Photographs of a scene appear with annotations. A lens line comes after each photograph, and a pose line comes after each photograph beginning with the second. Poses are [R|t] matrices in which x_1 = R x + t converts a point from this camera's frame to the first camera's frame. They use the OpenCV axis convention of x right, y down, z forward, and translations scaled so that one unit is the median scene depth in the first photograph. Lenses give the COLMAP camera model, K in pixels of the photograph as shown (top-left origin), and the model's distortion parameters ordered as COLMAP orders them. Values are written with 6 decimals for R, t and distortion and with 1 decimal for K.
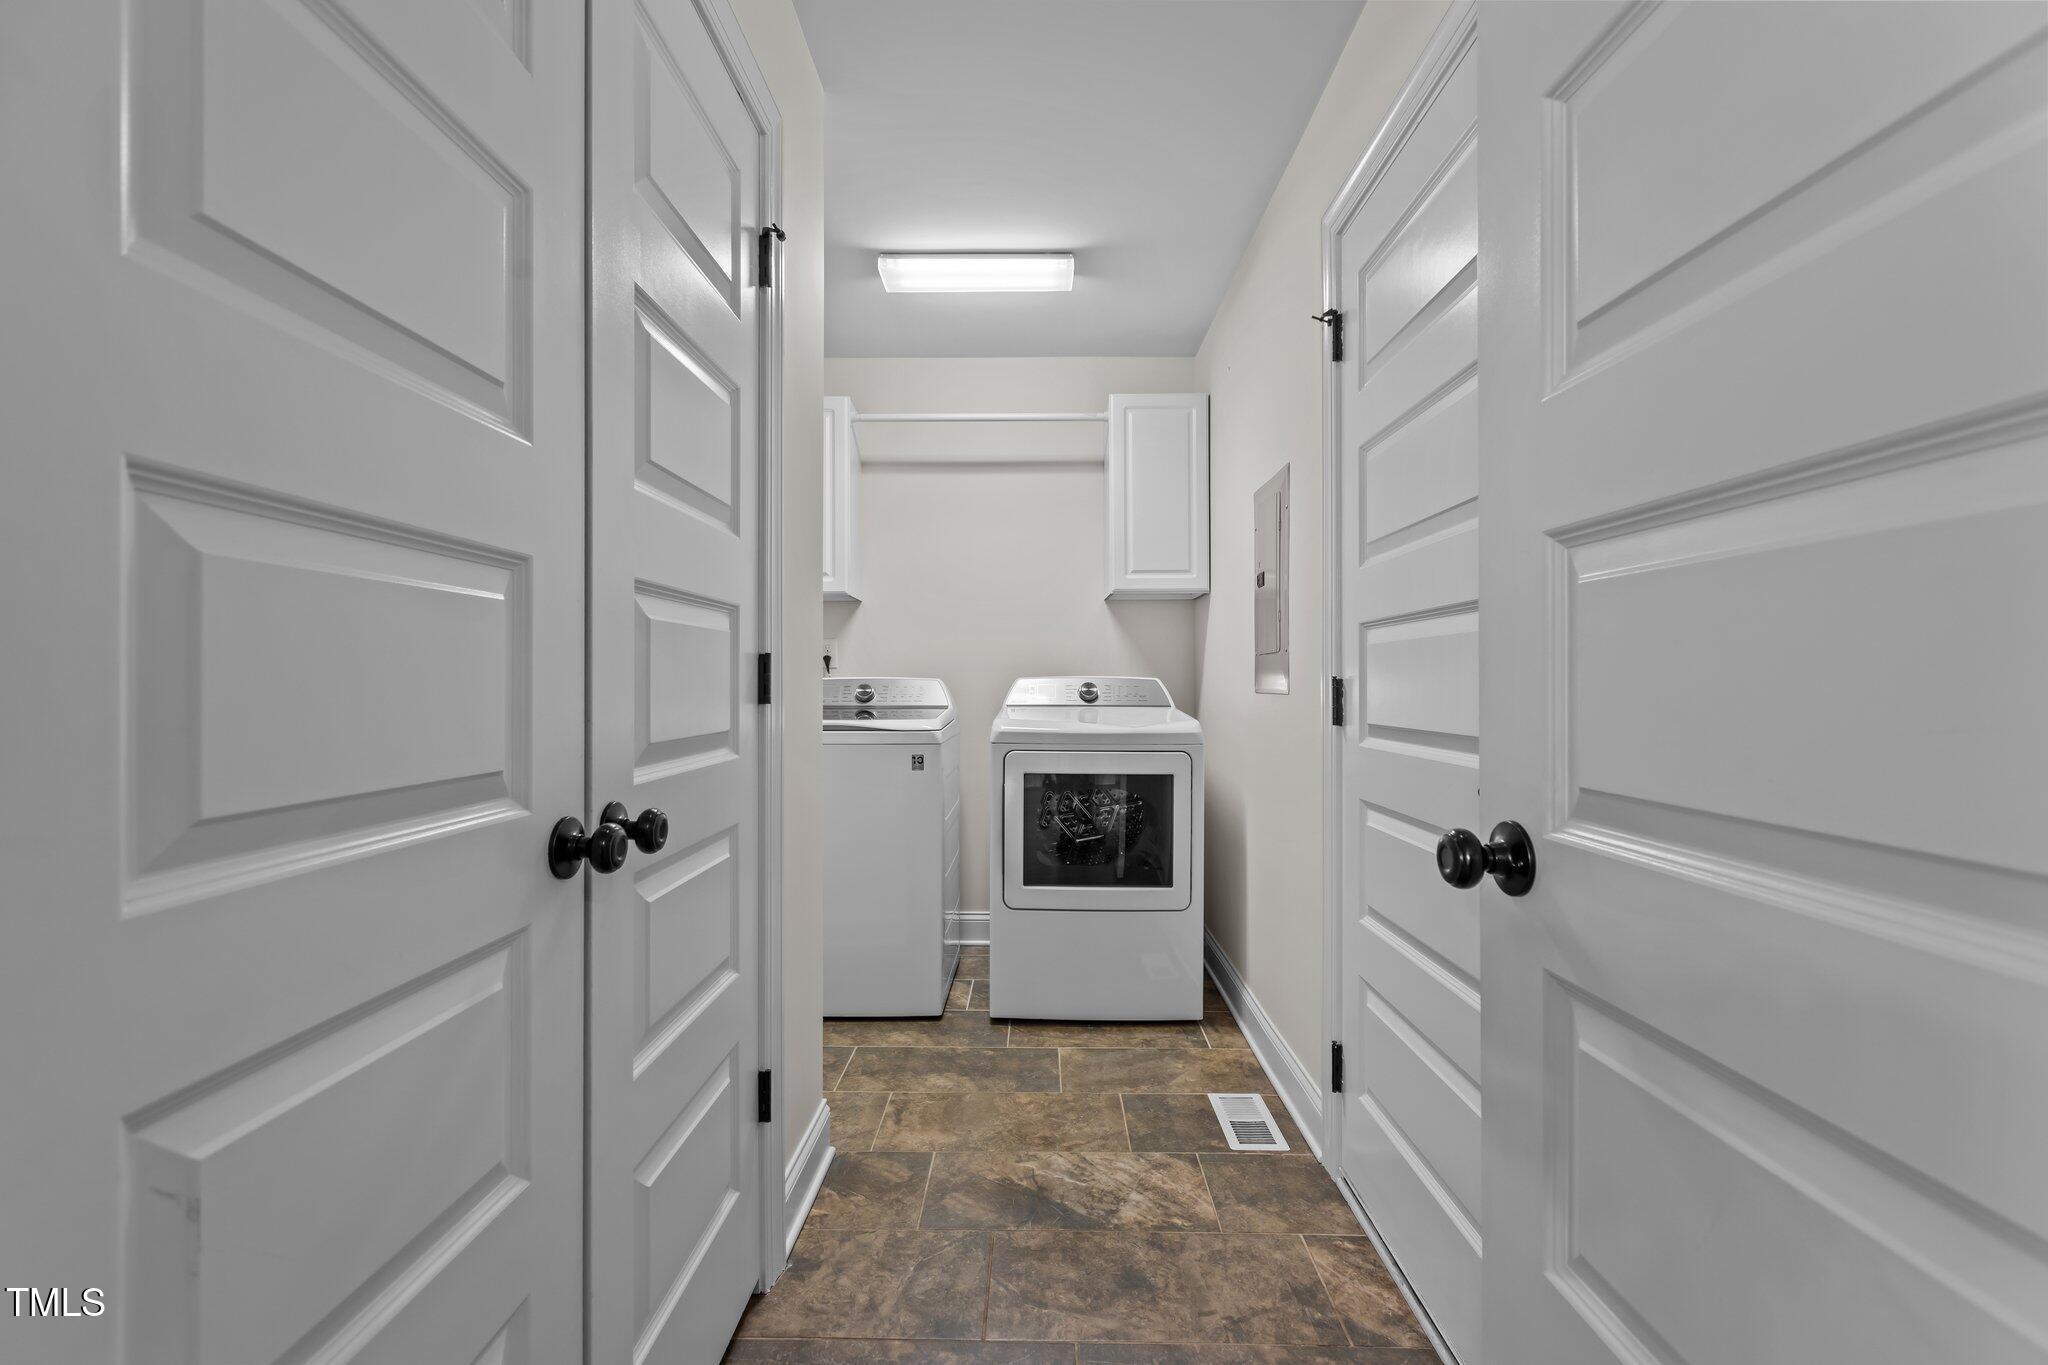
lens RADIAL K [[912.0, 0, 1024.1], [0, 912.0, 683.7], [0, 0, 1]] dist [0.002293, 0.000135]
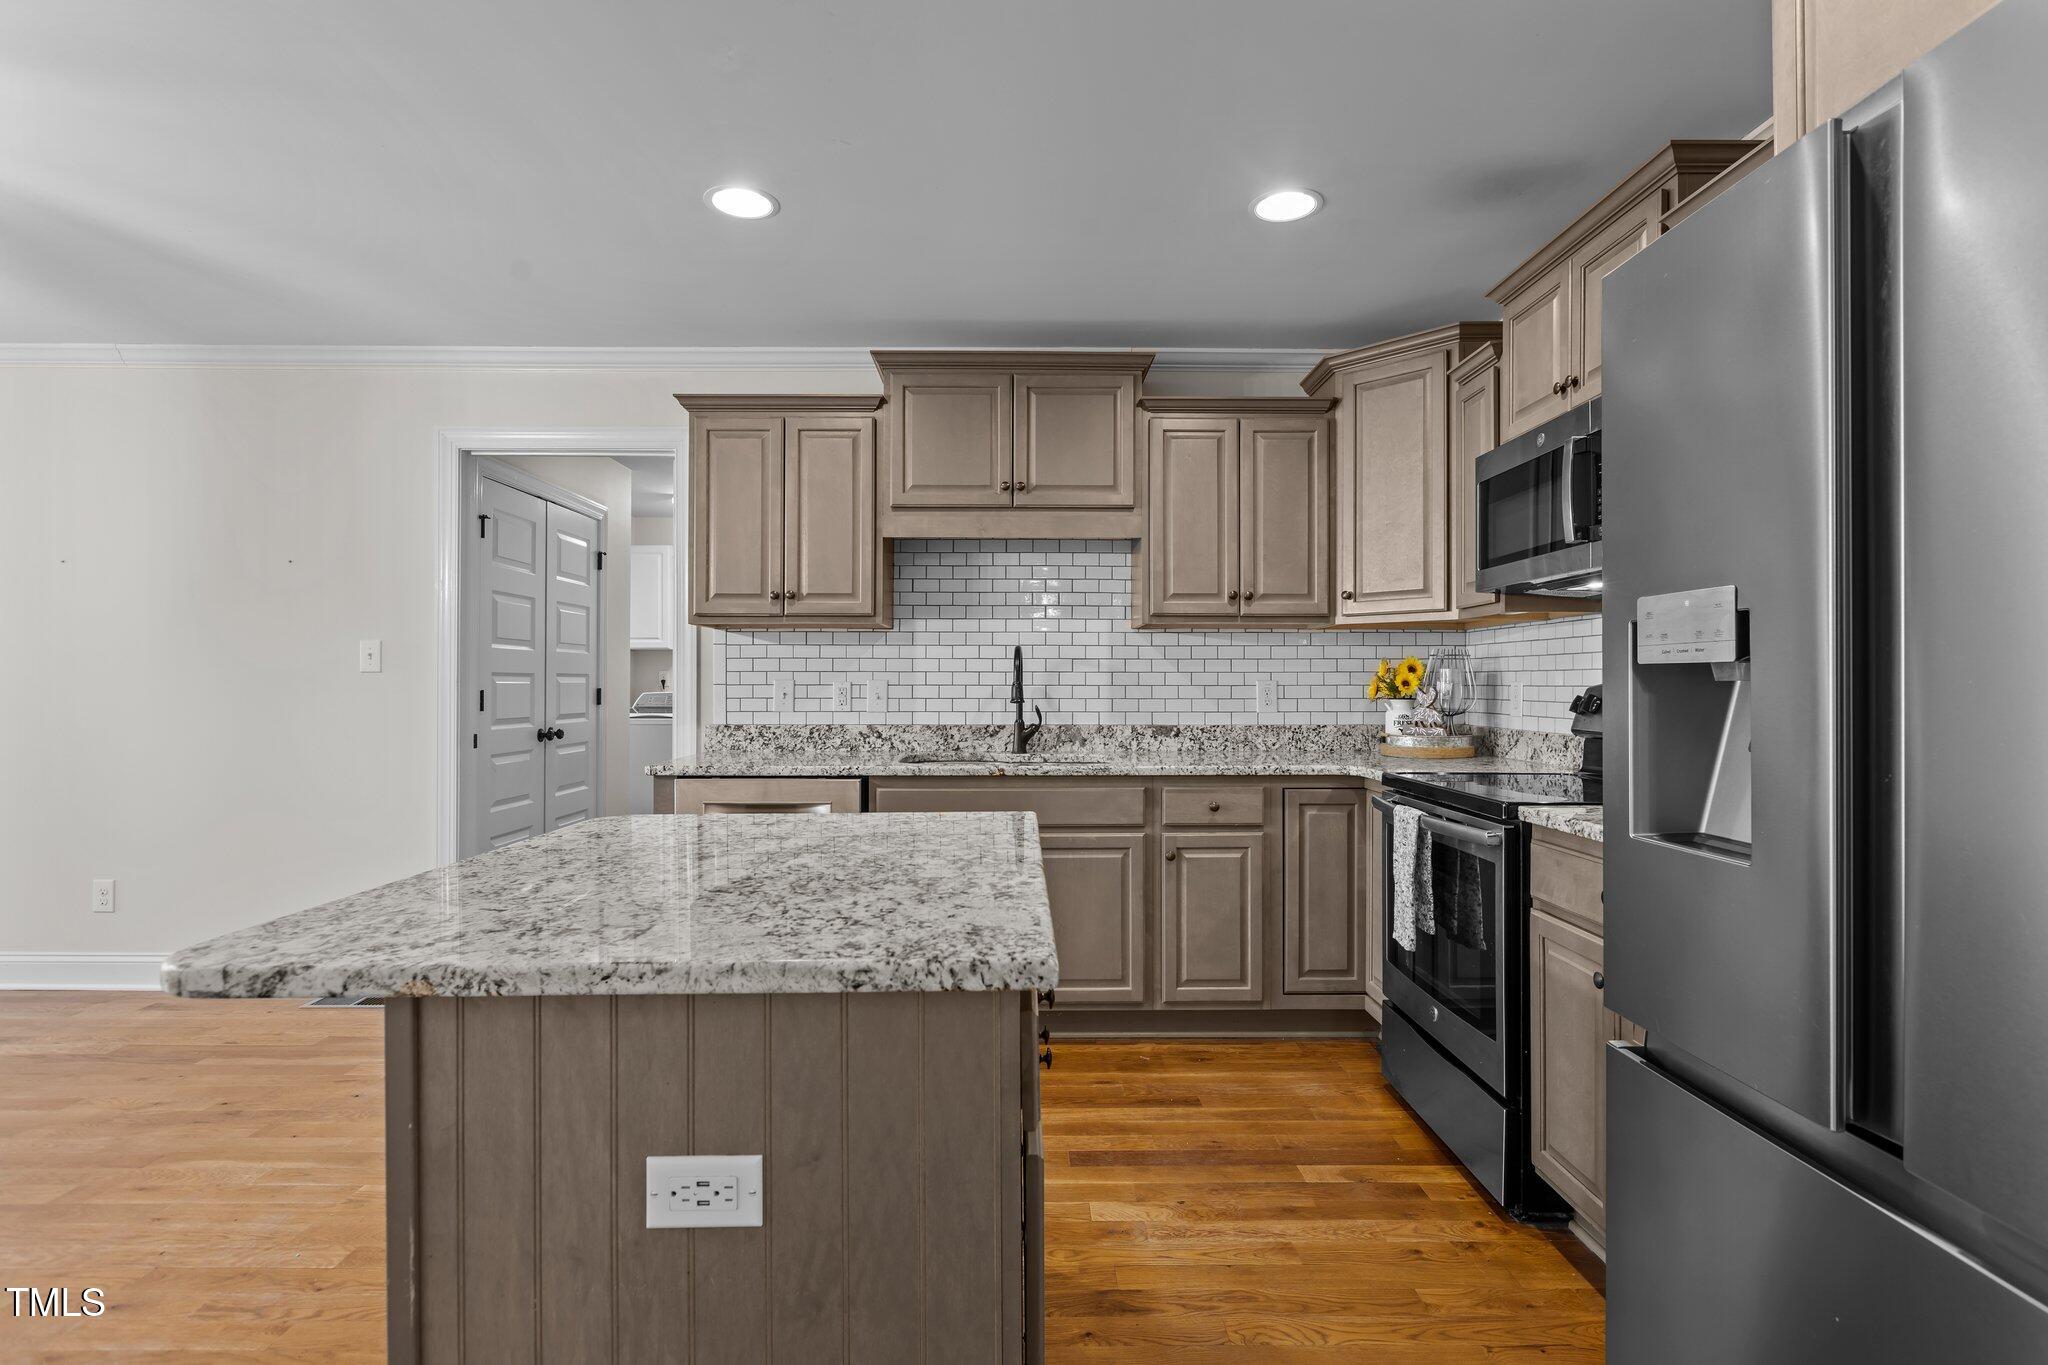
lens RADIAL K [[1072.3, 0, 1027.0], [0, 1072.3, 682.8], [0, 0, 1]] dist [0.000135, 0.000040]
pose [[0.999993, -0.002728, 0.002583, 2.028323], [0.002736, 0.999992, -0.002818, -0.066370], [-0.002575, 0.002825, 0.999993, -4.625872]]
